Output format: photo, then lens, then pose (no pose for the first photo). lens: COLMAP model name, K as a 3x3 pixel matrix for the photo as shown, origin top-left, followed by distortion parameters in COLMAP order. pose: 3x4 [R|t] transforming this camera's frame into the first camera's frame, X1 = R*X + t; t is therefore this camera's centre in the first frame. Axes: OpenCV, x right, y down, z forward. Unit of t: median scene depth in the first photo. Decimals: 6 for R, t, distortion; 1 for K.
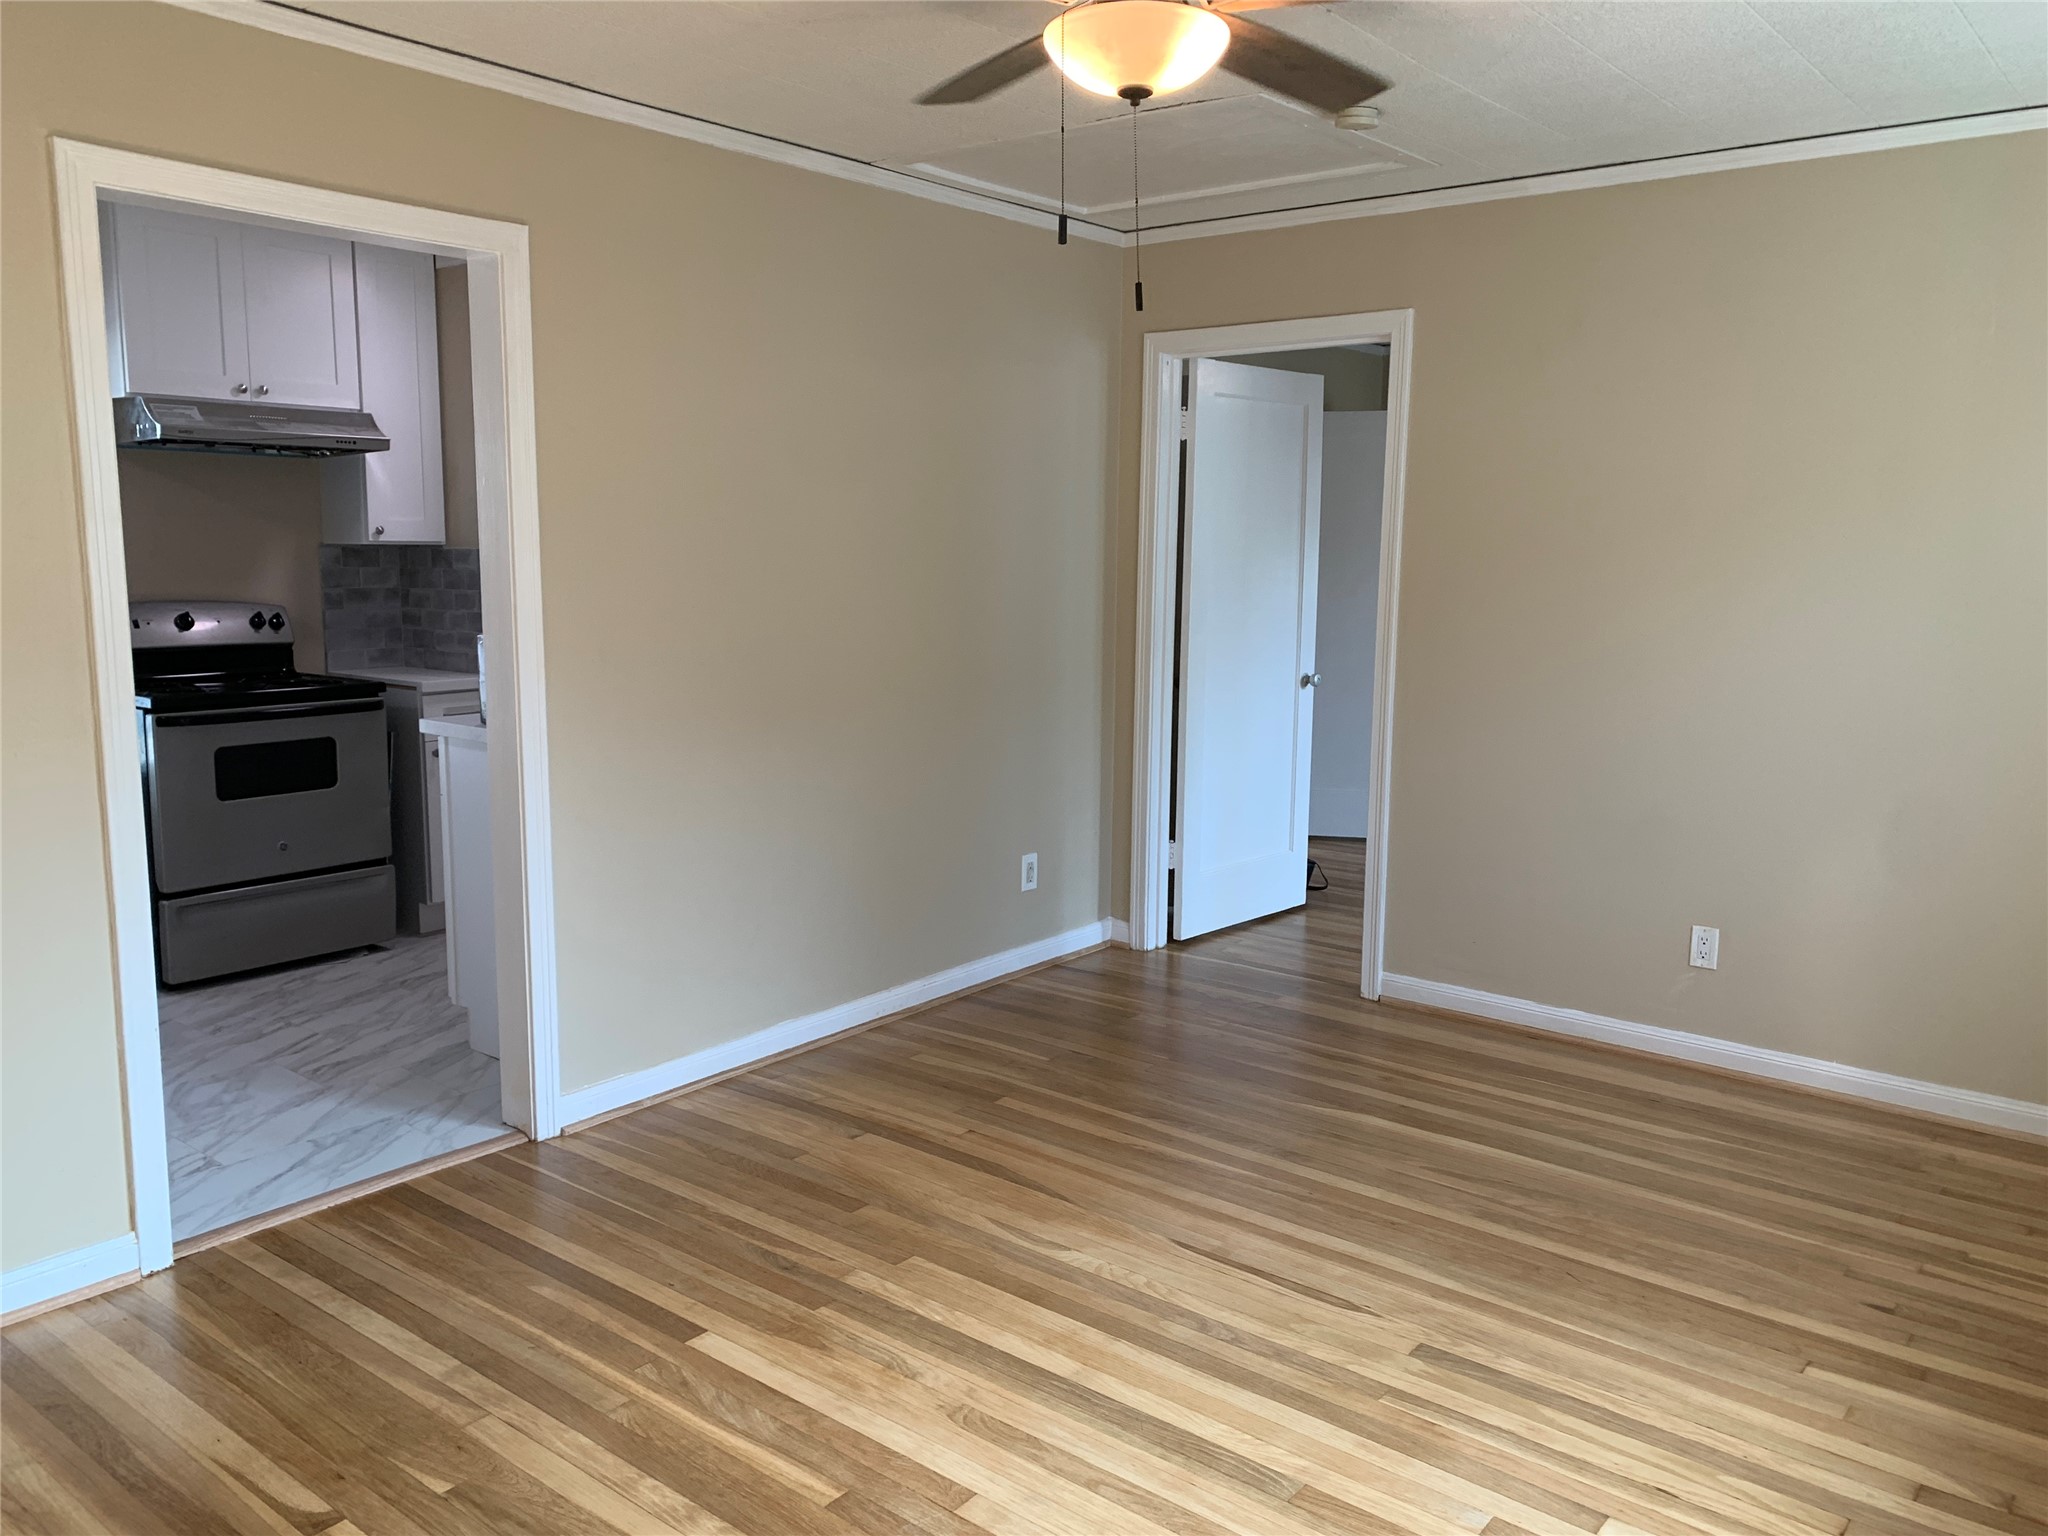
lens RADIAL K [[1591.6, 0, 1029.1], [0, 1591.6, 769.7], [0, 0, 1]] dist [0.079120, -0.097180]
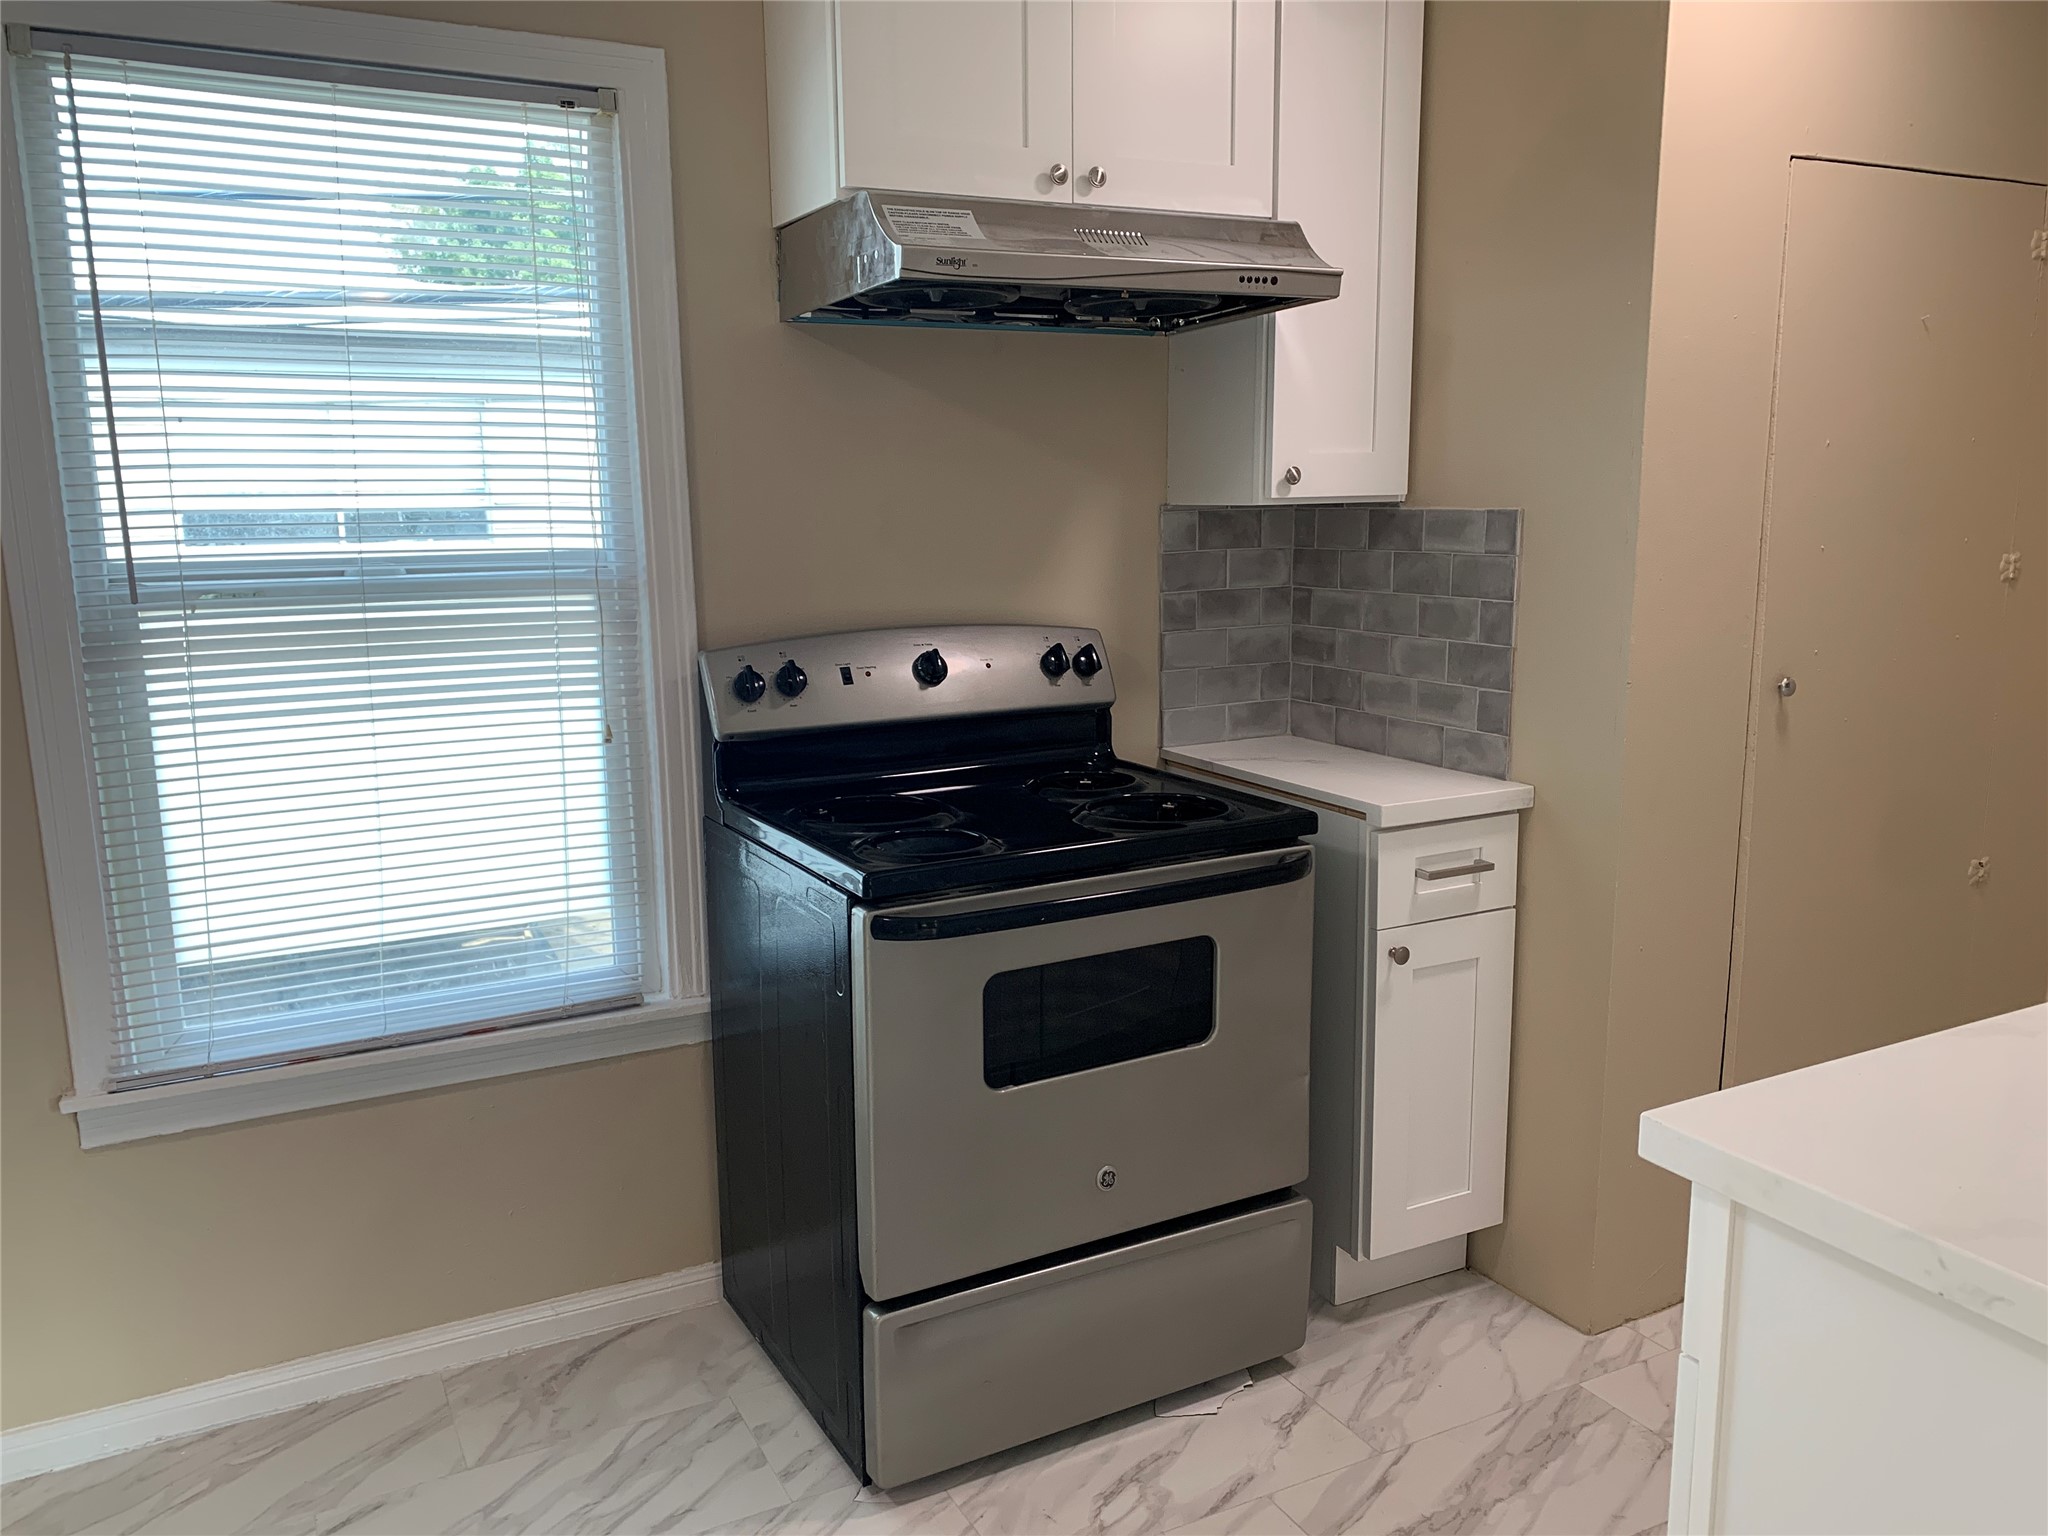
lens RADIAL K [[1591.6, 0, 1029.1], [0, 1591.6, 769.7], [0, 0, 1]] dist [0.079120, -0.097180]
pose [[0.918988, 0.047783, -0.391379, -0.292043], [-0.033452, 0.998499, 0.043357, -0.081013], [0.392863, -0.026753, 0.919208, 0.542158]]
